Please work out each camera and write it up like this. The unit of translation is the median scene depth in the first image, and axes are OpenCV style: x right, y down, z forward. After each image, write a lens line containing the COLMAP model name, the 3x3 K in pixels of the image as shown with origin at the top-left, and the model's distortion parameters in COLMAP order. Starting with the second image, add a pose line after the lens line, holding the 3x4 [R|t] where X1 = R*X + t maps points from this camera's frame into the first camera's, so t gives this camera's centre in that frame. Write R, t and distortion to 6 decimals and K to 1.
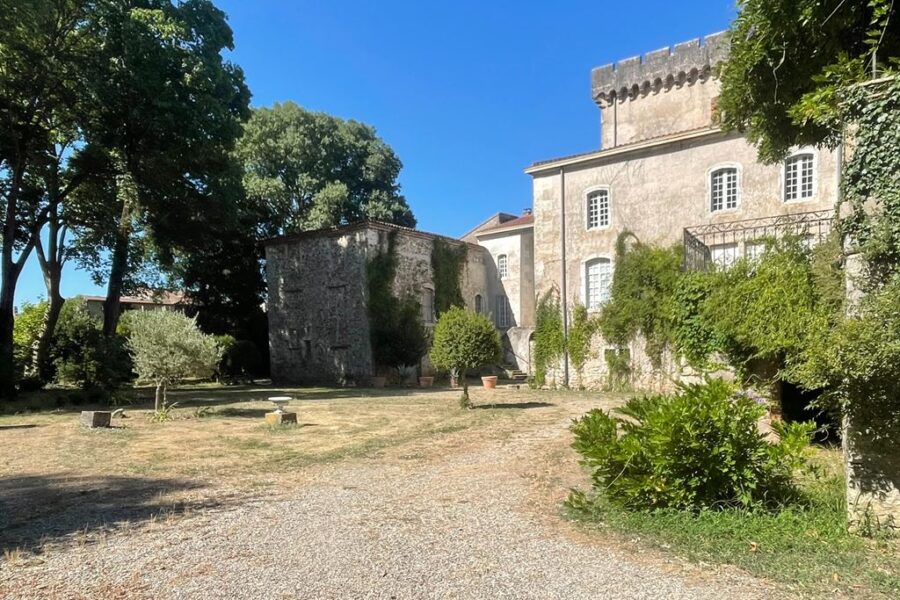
lens RADIAL K [[658.1, 0, 459.3], [0, 658.1, 384.0], [0, 0, 1]] dist [0.012291, -0.011246]
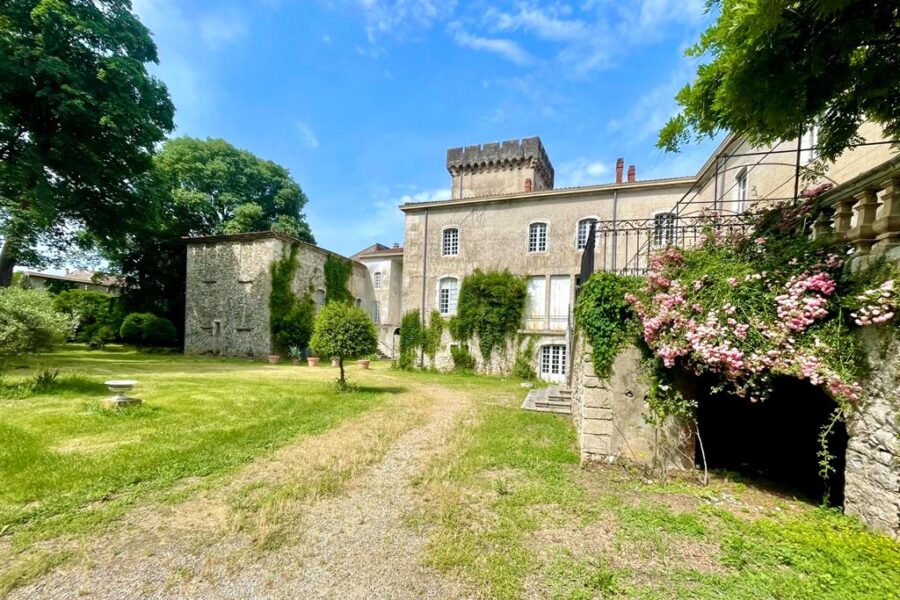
lens RADIAL K [[389.0, 0, 461.5], [0, 389.0, 355.7], [0, 0, 1]] dist [0.004143, 0.000085]
pose [[0.958356, 0.043321, 0.282272, 0.011270], [-0.042408, 0.999057, -0.009347, -0.019224], [-0.282411, -0.003013, 0.959289, 0.200587]]
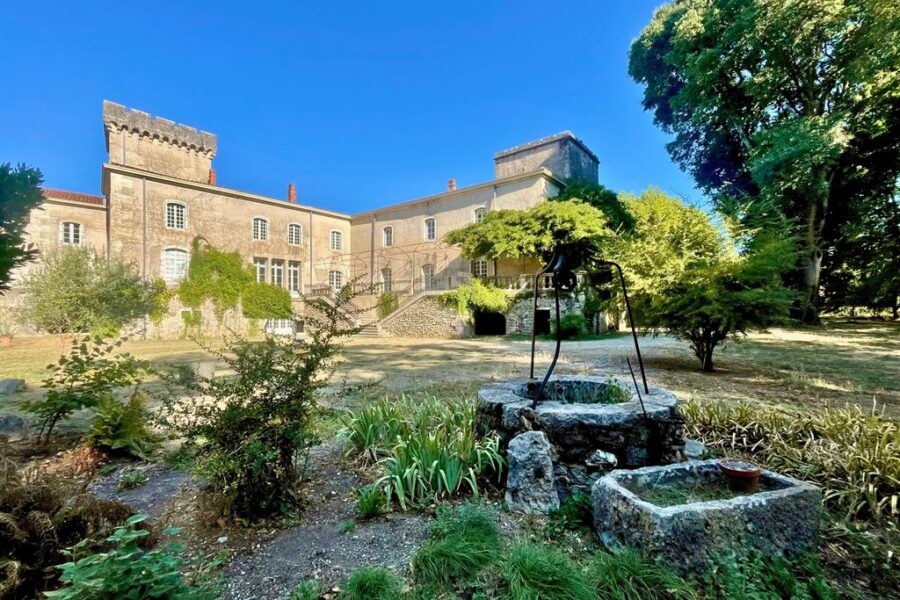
lens RADIAL K [[357.0, 0, 442.2], [0, 357.0, 302.3], [0, 0, 1]] dist [0.000412, 0.001592]
pose [[0.111636, 0.043573, 0.992793, -0.492347], [0.049135, 0.997574, -0.049307, -0.003336], [-0.992534, 0.054285, 0.109225, 0.318942]]
